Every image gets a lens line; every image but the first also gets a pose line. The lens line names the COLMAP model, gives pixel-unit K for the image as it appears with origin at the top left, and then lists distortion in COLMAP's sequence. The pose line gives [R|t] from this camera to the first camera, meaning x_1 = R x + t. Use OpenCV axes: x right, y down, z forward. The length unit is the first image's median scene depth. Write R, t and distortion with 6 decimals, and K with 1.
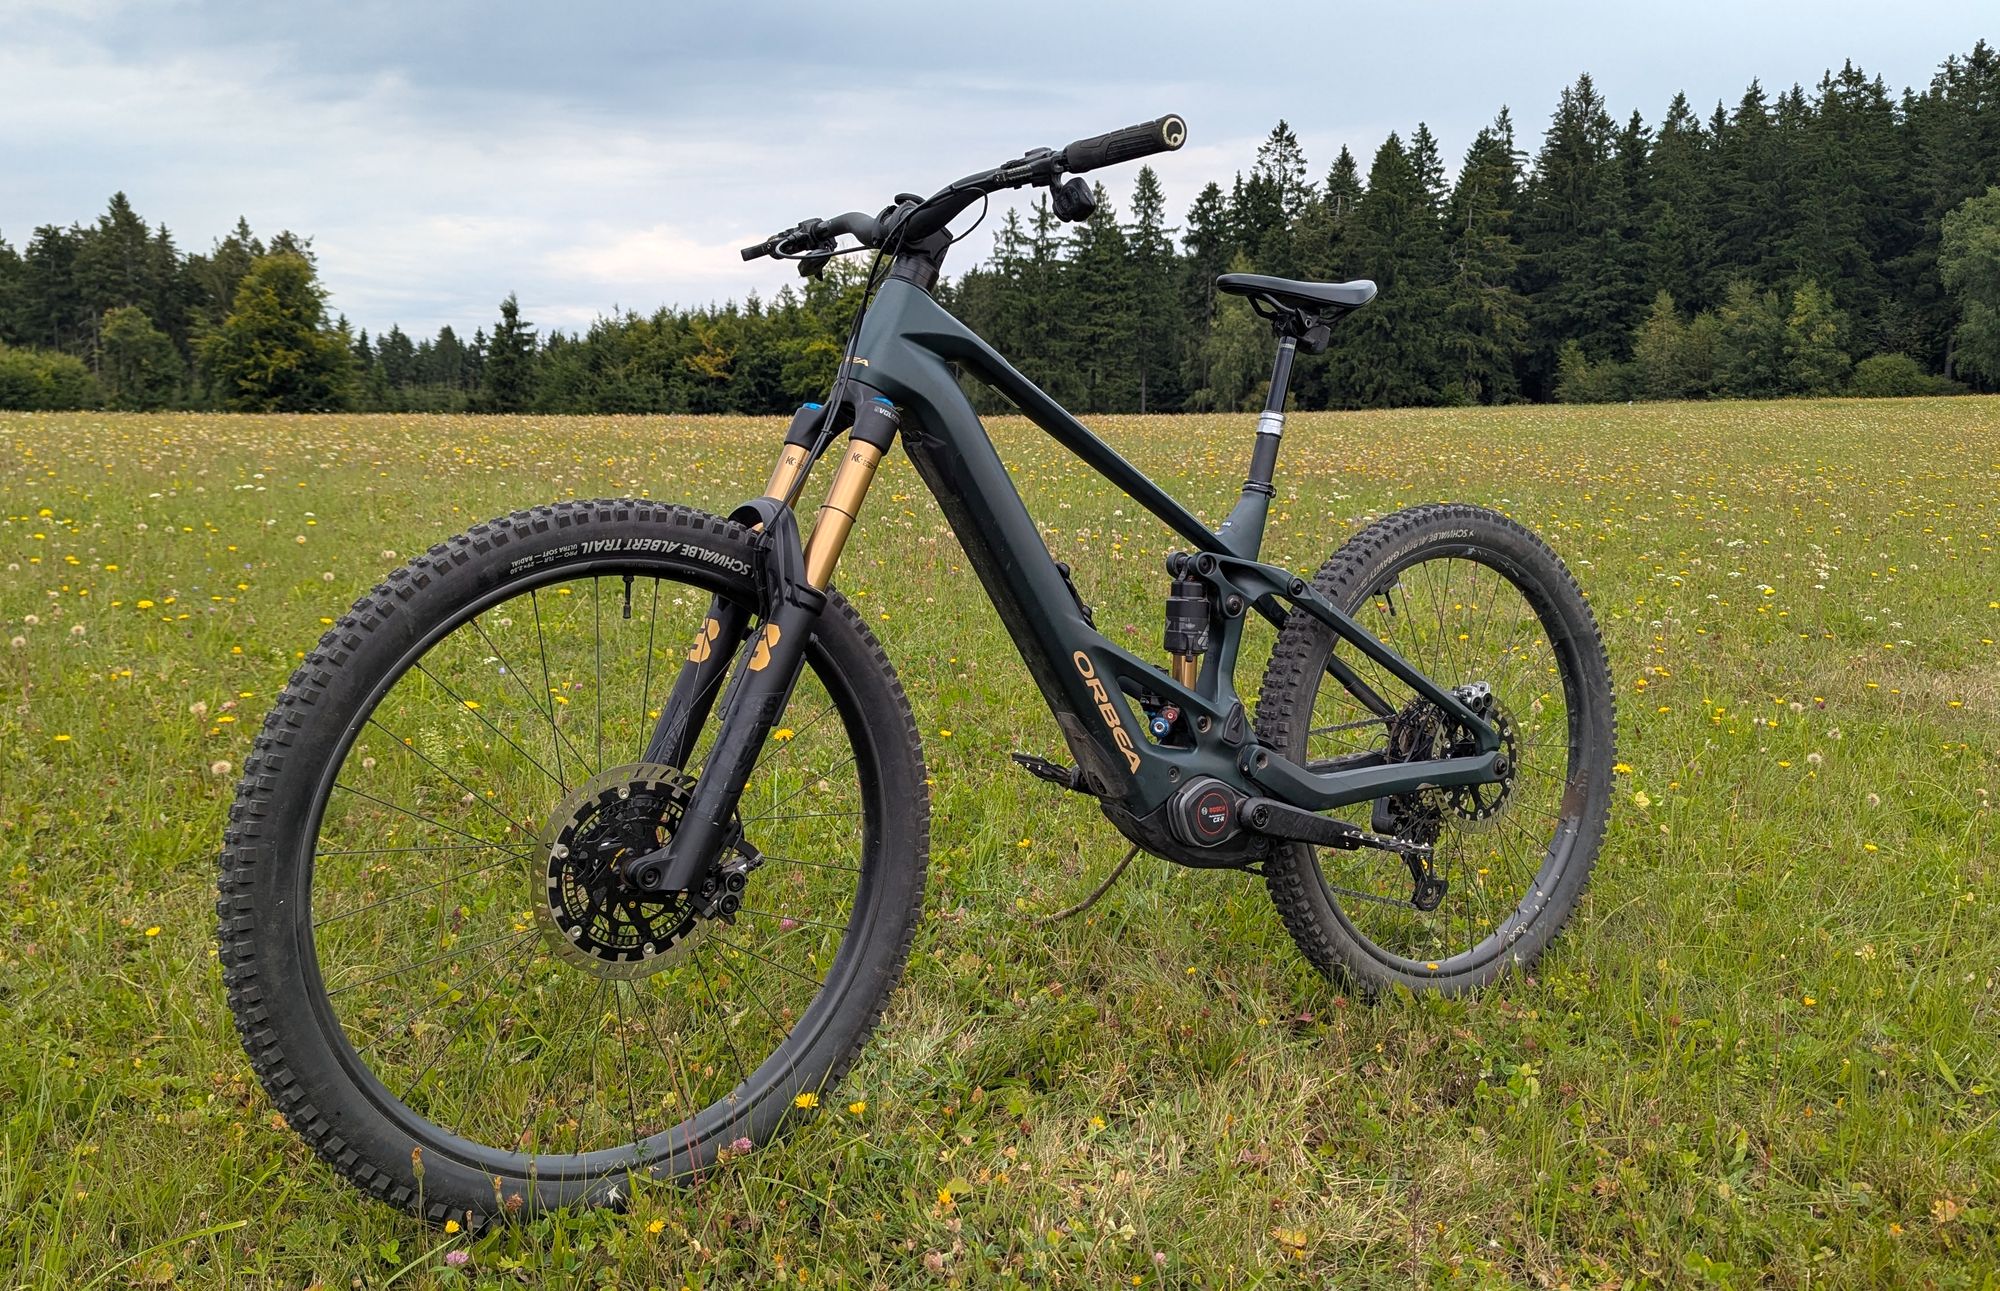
lens RADIAL K [[1638.8, 0, 1003.3], [0, 1638.8, 631.4], [0, 0, 1]] dist [0.060163, -0.038198]
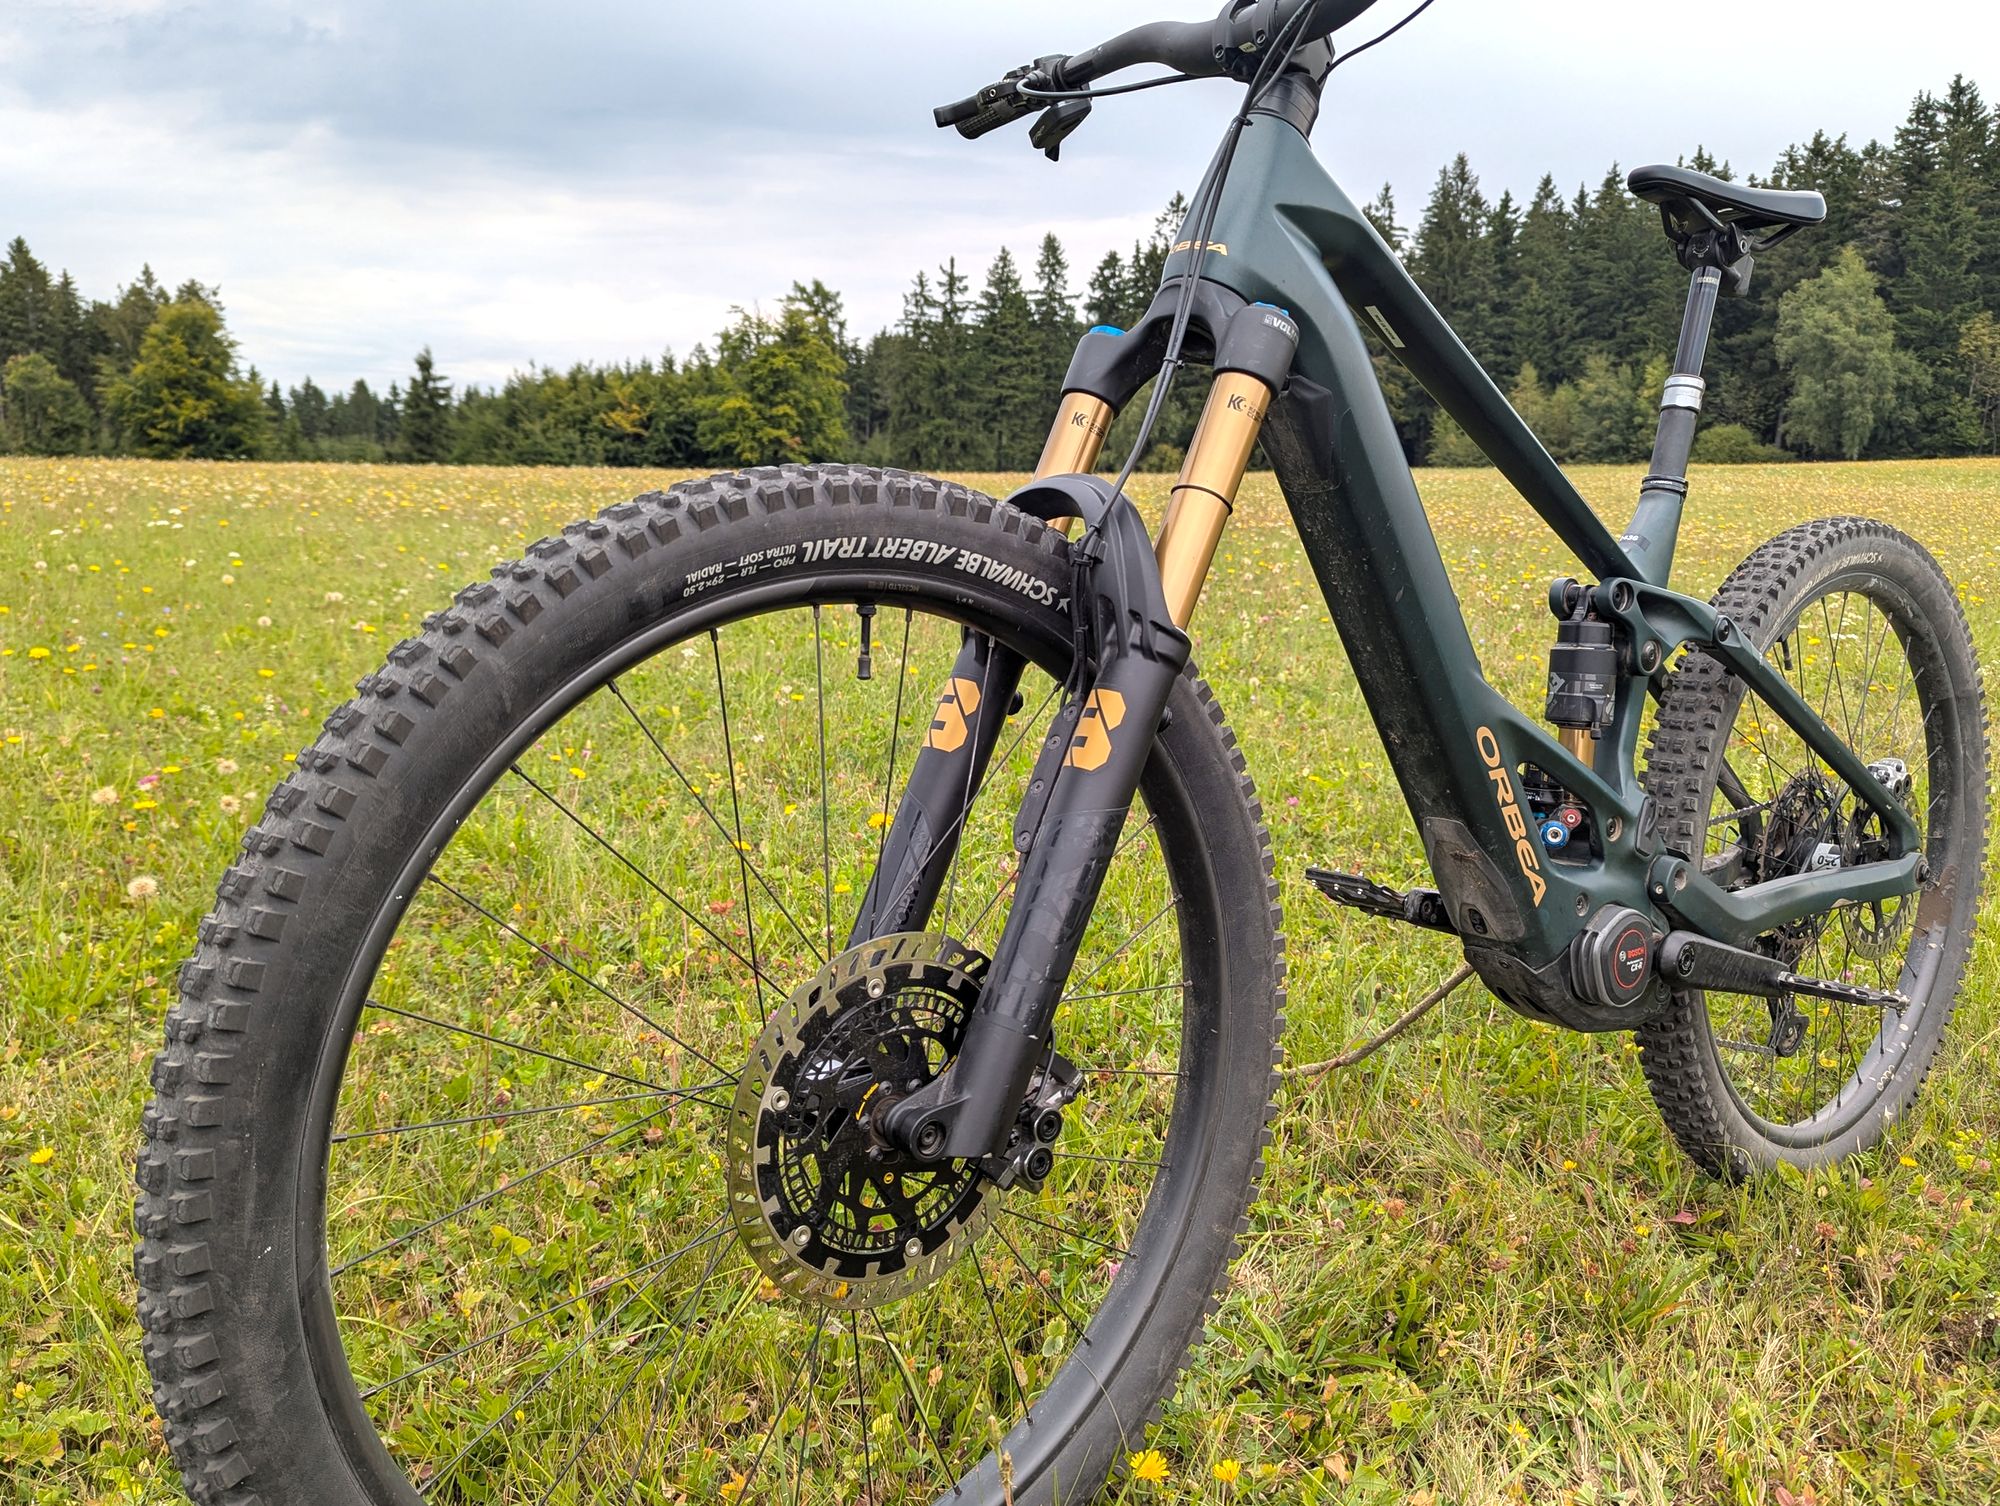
lens RADIAL K [[1537.6, 0, 1033.1], [0, 1537.6, 782.8], [0, 0, 1]] dist [0.059644, -0.049027]
pose [[0.996960, -0.005754, 0.077703, -0.137757], [0.000625, 0.997827, 0.065881, -0.004692], [-0.077914, -0.065632, 0.994797, 0.298682]]
